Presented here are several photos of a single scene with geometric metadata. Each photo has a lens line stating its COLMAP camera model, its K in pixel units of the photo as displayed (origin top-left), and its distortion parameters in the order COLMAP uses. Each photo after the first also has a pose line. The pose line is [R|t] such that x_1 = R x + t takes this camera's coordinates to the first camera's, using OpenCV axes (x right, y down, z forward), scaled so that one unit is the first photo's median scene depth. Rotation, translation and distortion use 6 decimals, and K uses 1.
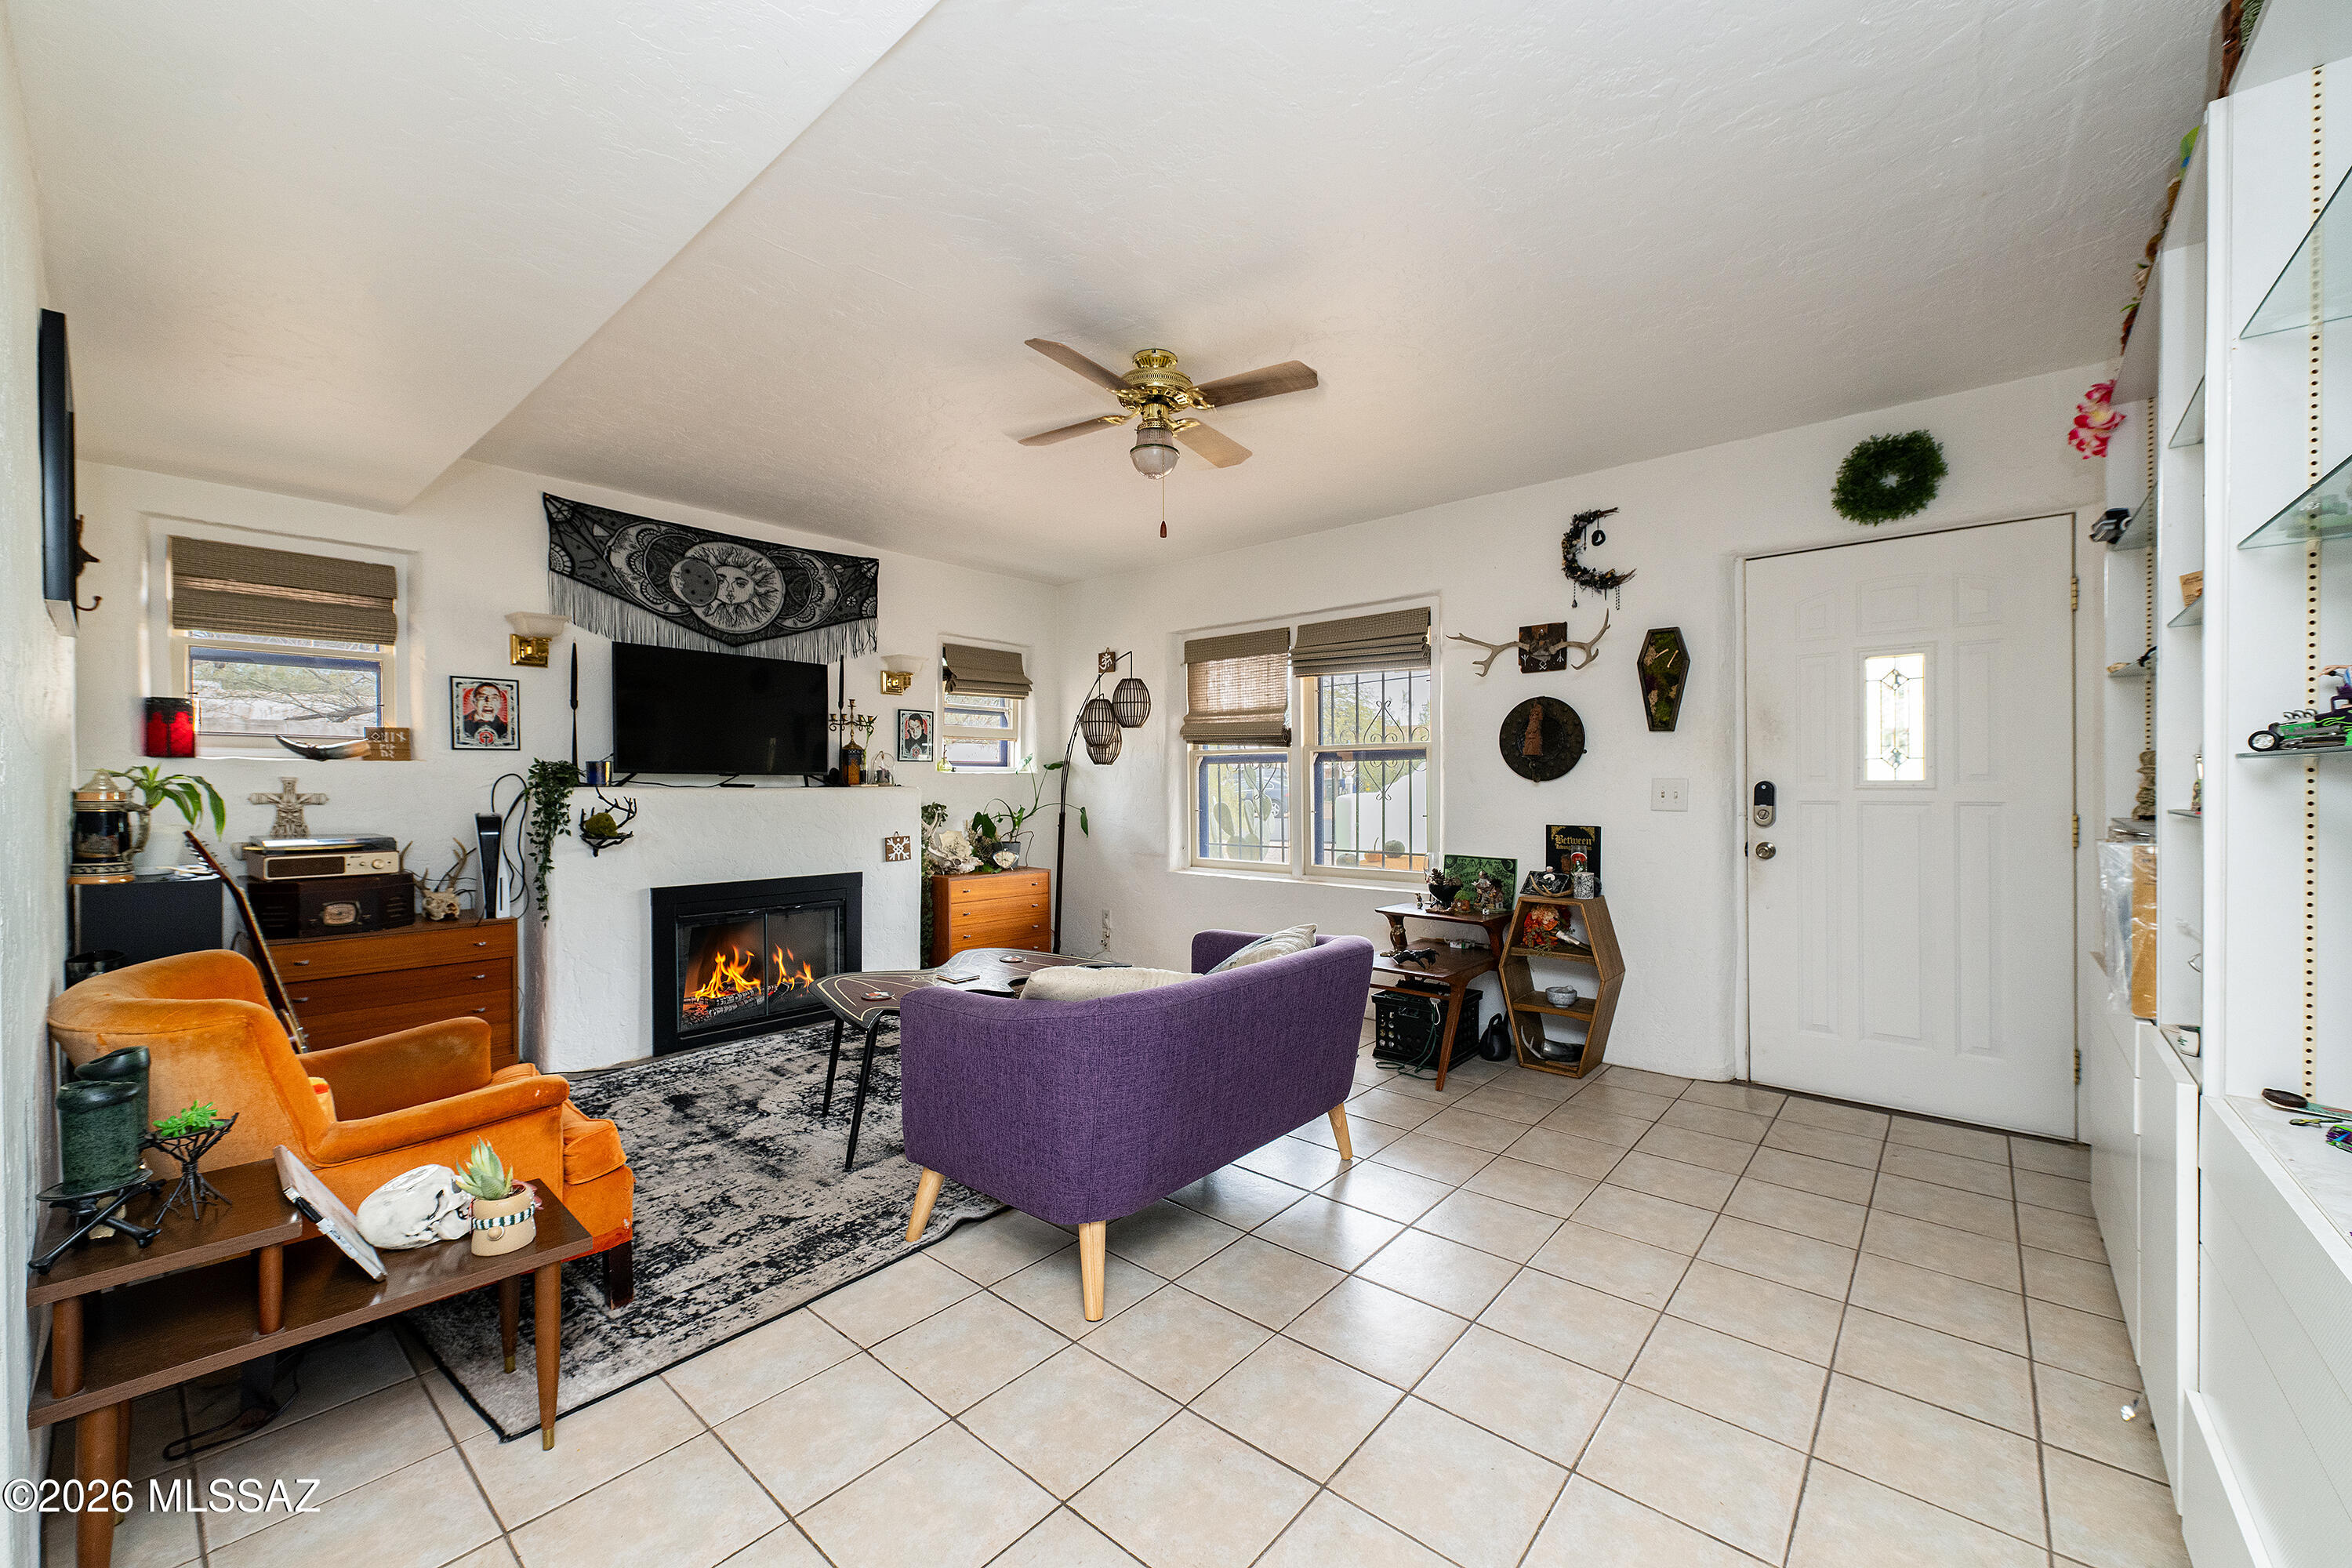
lens RADIAL K [[935.7, 0, 1171.4], [0, 935.7, 785.5], [0, 0, 1]] dist [-0.000423, -0.000098]
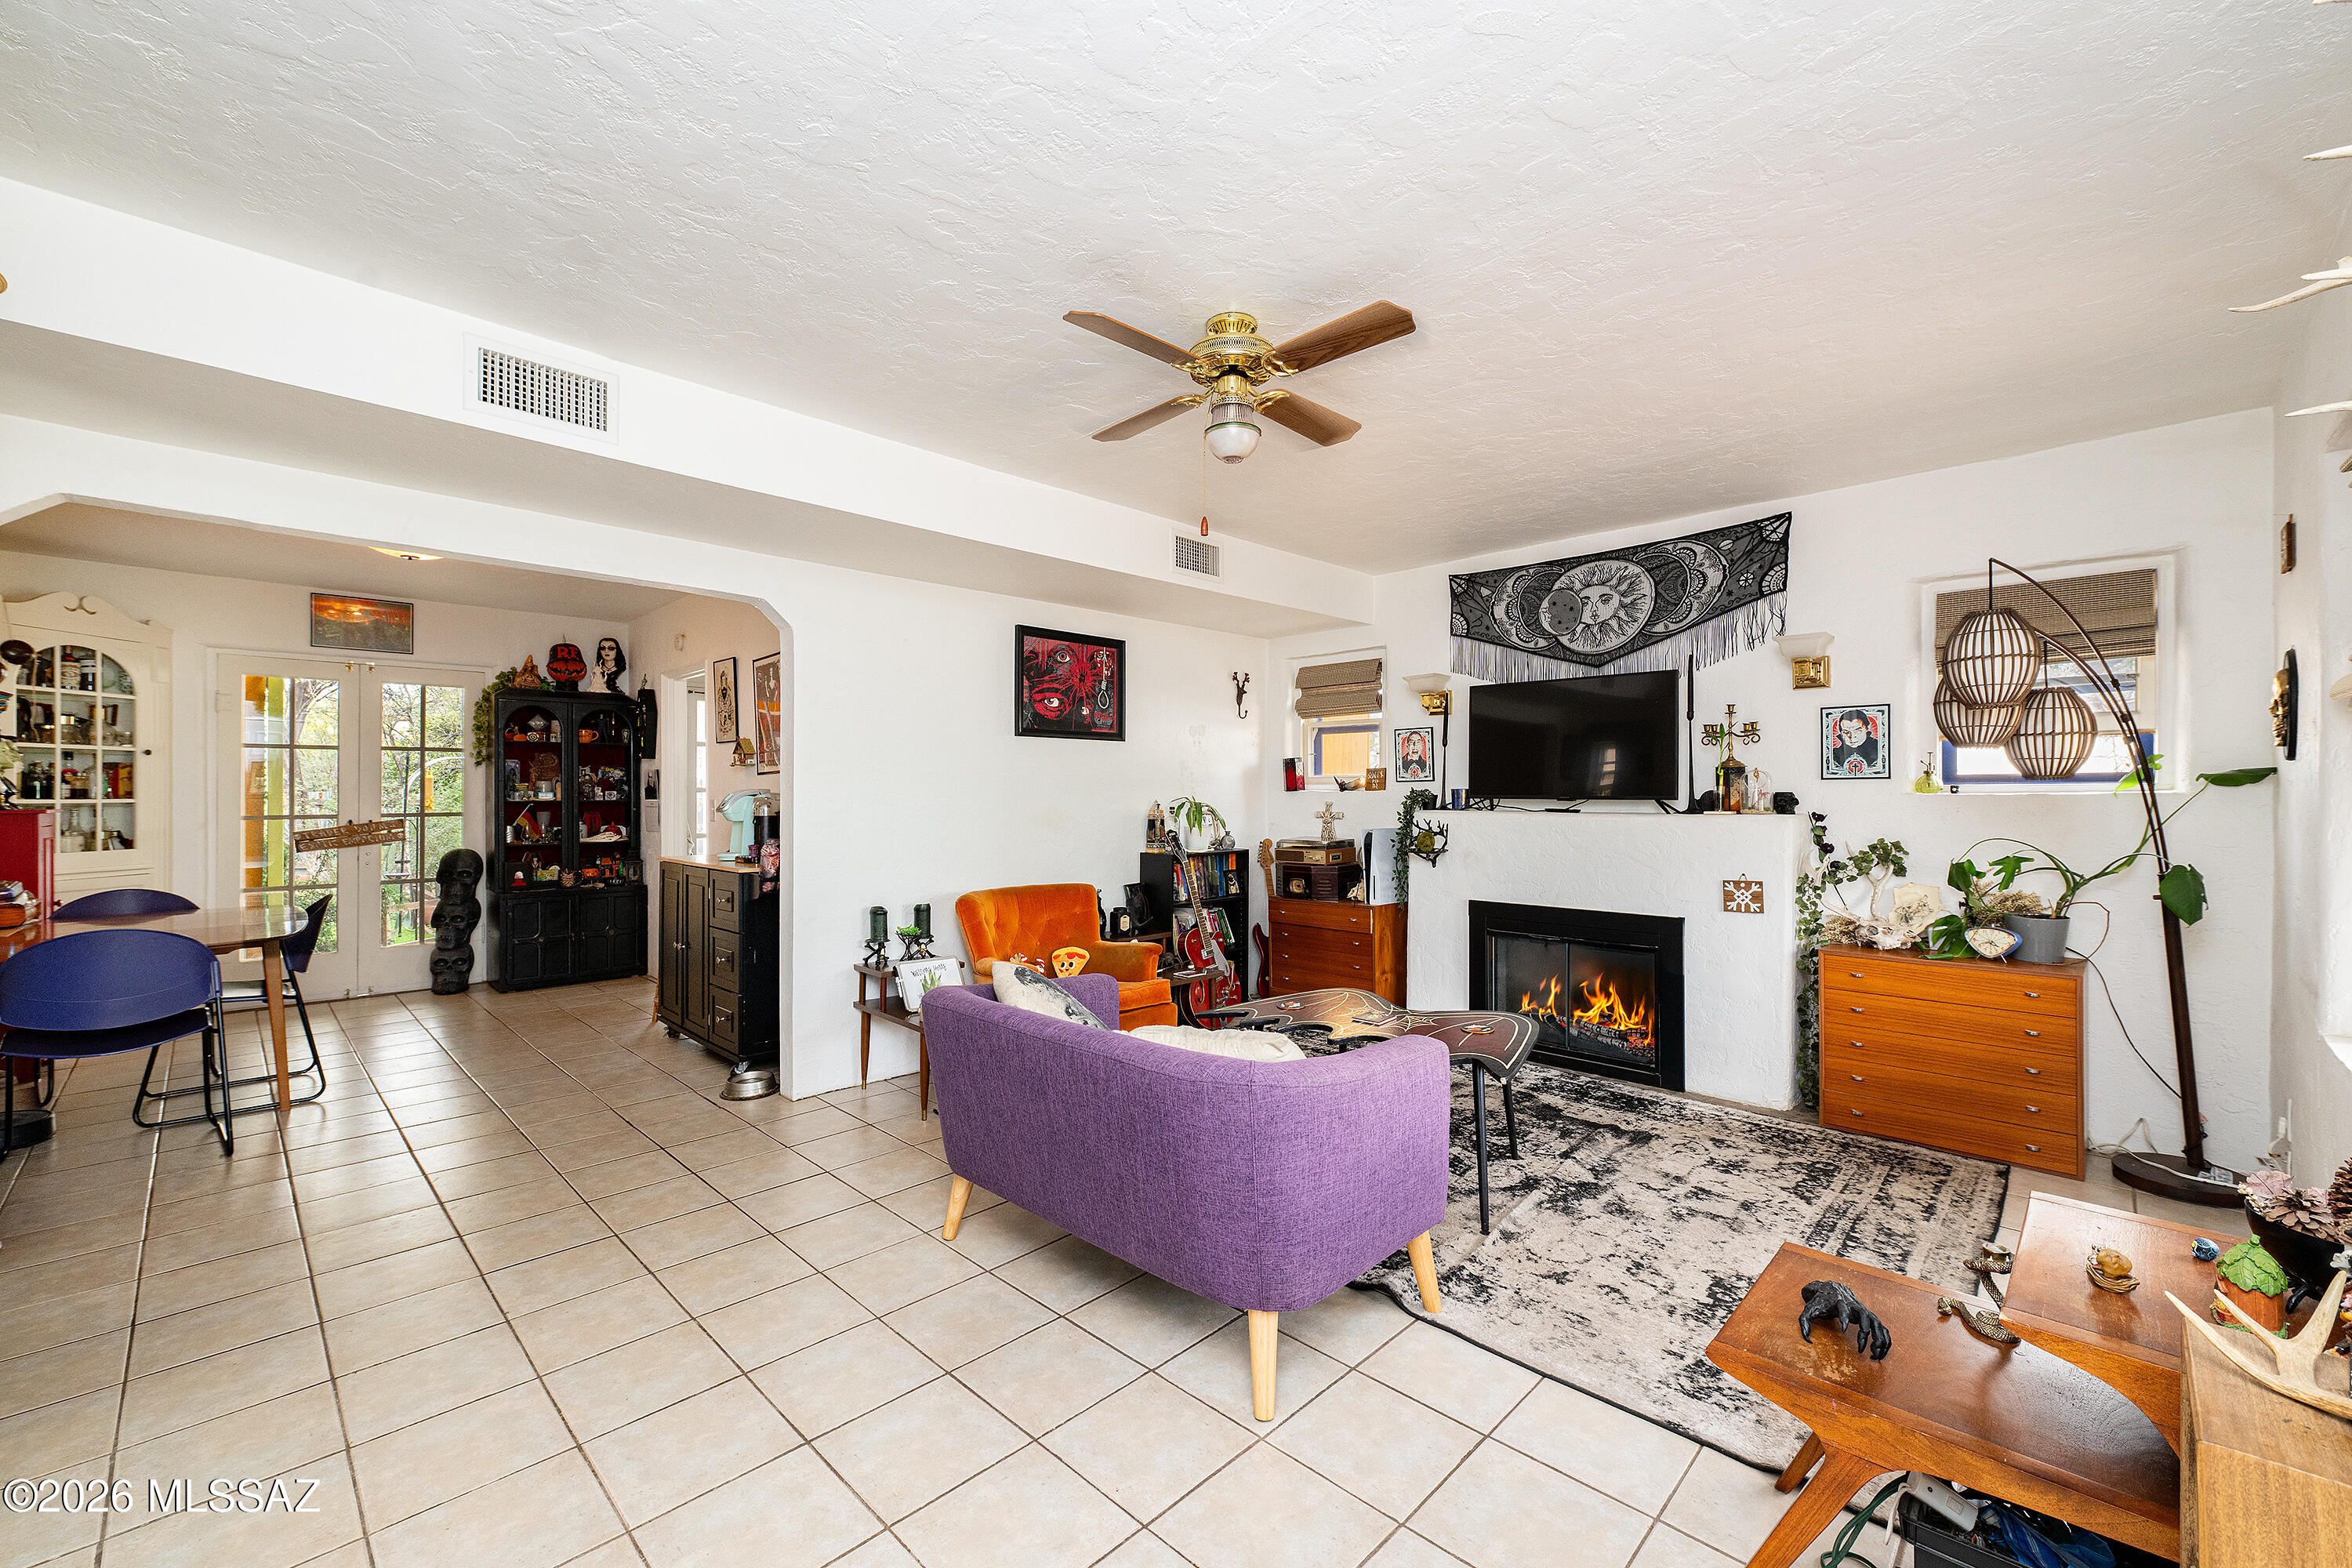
lens RADIAL K [[935.7, 0, 1173.5], [0, 935.7, 793.3], [0, 0, 1]] dist [-0.000423, -0.000098]
pose [[-0.065290, -0.003294, -0.997861, 0.521393], [-0.002196, 0.999993, -0.003157, -0.013555], [0.997864, 0.001985, -0.065297, 0.617858]]
